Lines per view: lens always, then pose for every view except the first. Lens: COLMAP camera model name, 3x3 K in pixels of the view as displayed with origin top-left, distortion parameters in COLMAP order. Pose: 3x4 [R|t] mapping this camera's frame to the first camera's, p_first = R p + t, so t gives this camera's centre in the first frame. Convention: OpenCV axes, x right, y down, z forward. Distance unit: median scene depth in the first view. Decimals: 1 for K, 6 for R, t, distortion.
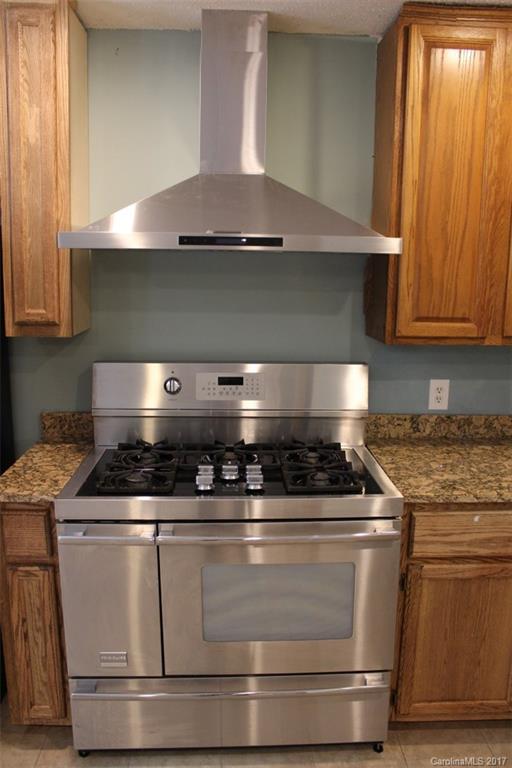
lens RADIAL K [[628.8, 0, 256.0], [0, 628.8, 384.0], [0, 0, 1]] dist [-0.091791, 0.004121]
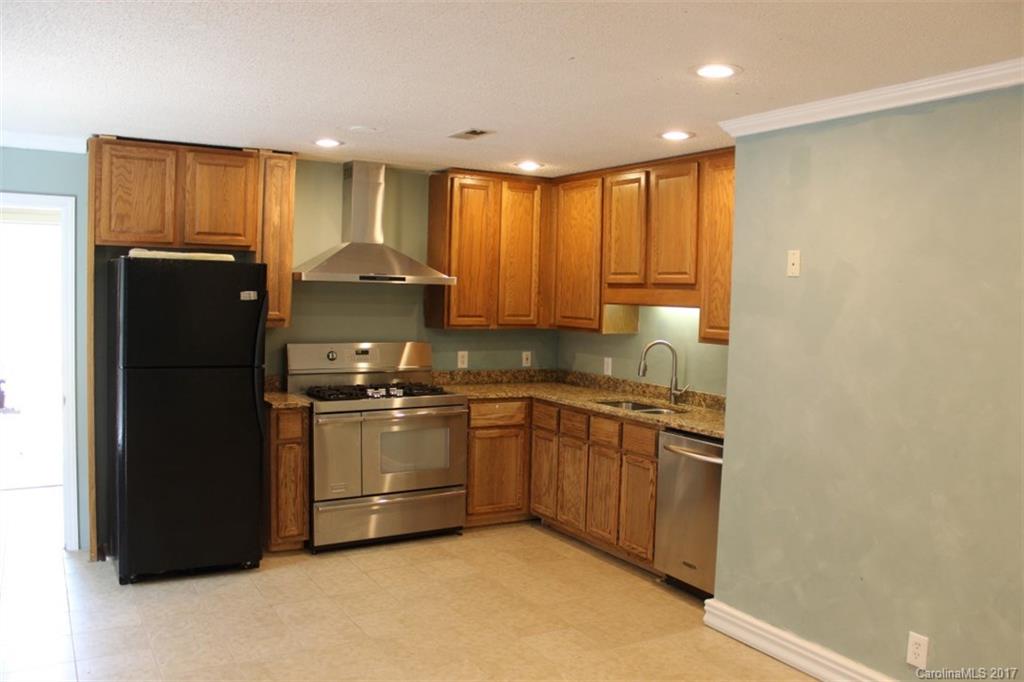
lens RADIAL K [[838.4, 0, 512.0], [0, 838.4, 341.0], [0, 0, 1]] dist [-0.091791, 0.004121]
pose [[0.880626, -0.020994, 0.473347, -0.909686], [0.076000, 0.992341, -0.097380, 0.262188], [-0.467678, 0.121730, 0.875477, -1.499286]]
